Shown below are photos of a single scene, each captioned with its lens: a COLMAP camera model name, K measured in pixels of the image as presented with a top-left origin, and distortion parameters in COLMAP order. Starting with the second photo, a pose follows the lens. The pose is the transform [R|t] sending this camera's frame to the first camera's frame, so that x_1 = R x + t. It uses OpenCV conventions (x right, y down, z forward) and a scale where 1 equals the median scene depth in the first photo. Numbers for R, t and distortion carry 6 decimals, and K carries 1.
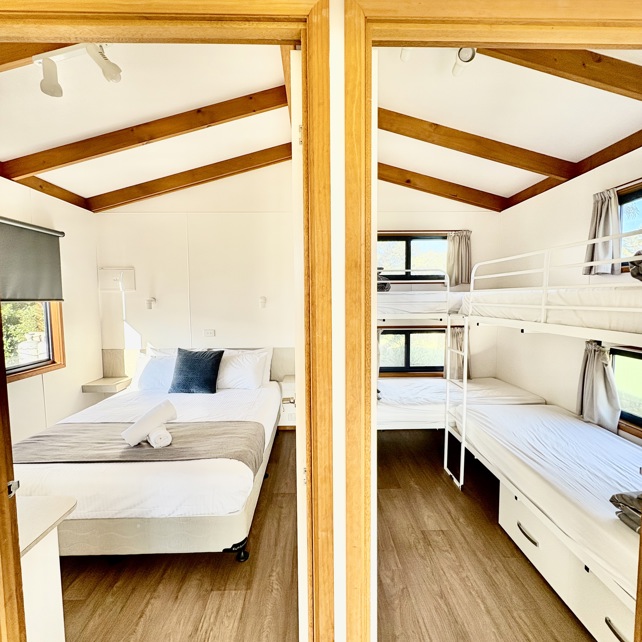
lens RADIAL K [[339.0, 0, 322.7], [0, 339.0, 321.4], [0, 0, 1]] dist [-0.001214, -0.000508]
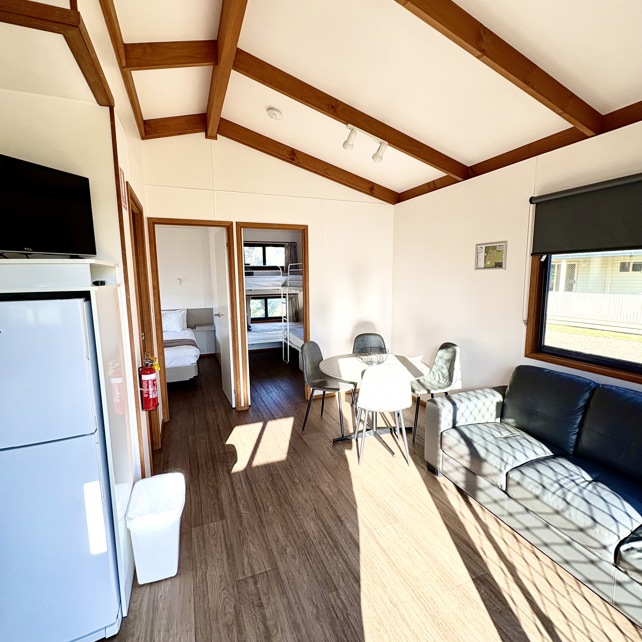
lens RADIAL K [[339.0, 0, 322.7], [0, 339.0, 321.4], [0, 0, 1]] dist [-0.001214, -0.000508]
pose [[0.935591, -0.049881, 0.349544, -0.130438], [0.029648, 0.997573, 0.063002, 0.063988], [-0.351838, -0.048581, 0.934799, -1.002994]]
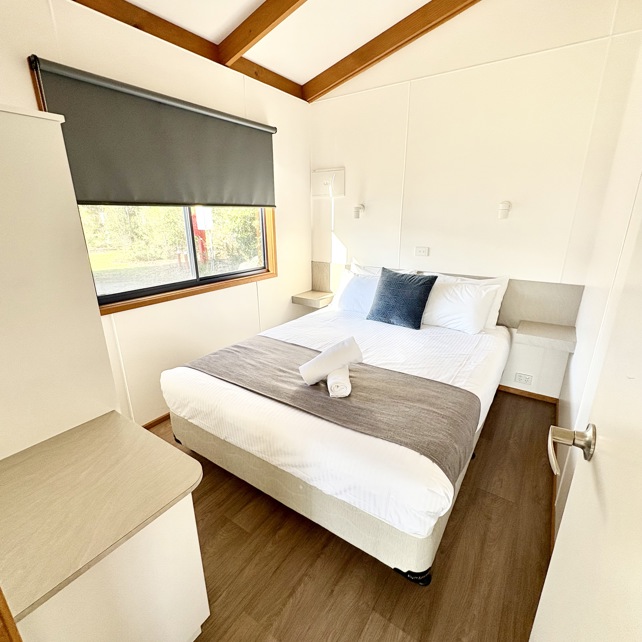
lens RADIAL K [[339.0, 0, 322.7], [0, 339.0, 321.4], [0, 0, 1]] dist [-0.001214, -0.000508]
pose [[0.811990, 0.180352, -0.555108, -0.067578], [-0.042739, 0.966883, 0.251617, 0.004363], [0.582104, -0.180586, 0.792808, 0.259124]]
